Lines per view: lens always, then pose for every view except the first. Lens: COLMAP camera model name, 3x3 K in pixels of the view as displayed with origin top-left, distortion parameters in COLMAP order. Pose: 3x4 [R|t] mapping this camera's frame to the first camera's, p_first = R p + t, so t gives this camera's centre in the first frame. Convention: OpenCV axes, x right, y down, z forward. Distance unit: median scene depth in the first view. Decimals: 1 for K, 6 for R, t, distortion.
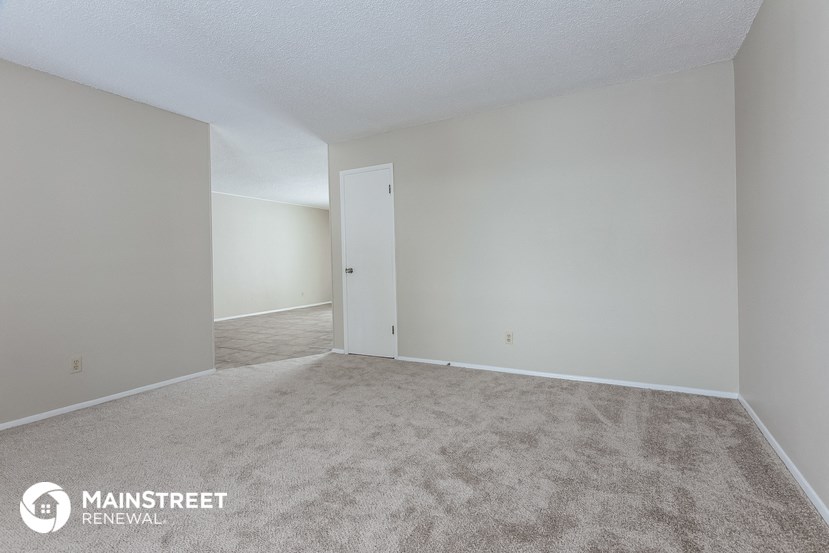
lens RADIAL K [[409.3, 0, 413.6], [0, 409.3, 271.1], [0, 0, 1]] dist [-0.001767, -0.000434]
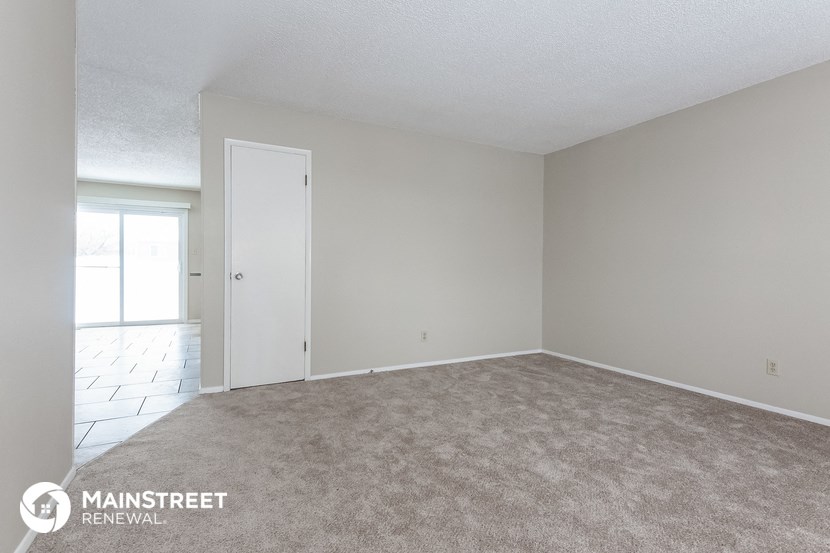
lens RADIAL K [[409.8, 0, 415.9], [0, 409.8, 278.4], [0, 0, 1]] dist [-0.001767, -0.000434]
pose [[0.543015, 0.003120, 0.839717, -0.645236], [0.000245, 0.999992, -0.003874, 0.005985], [-0.839723, 0.002310, 0.543011, 0.347006]]
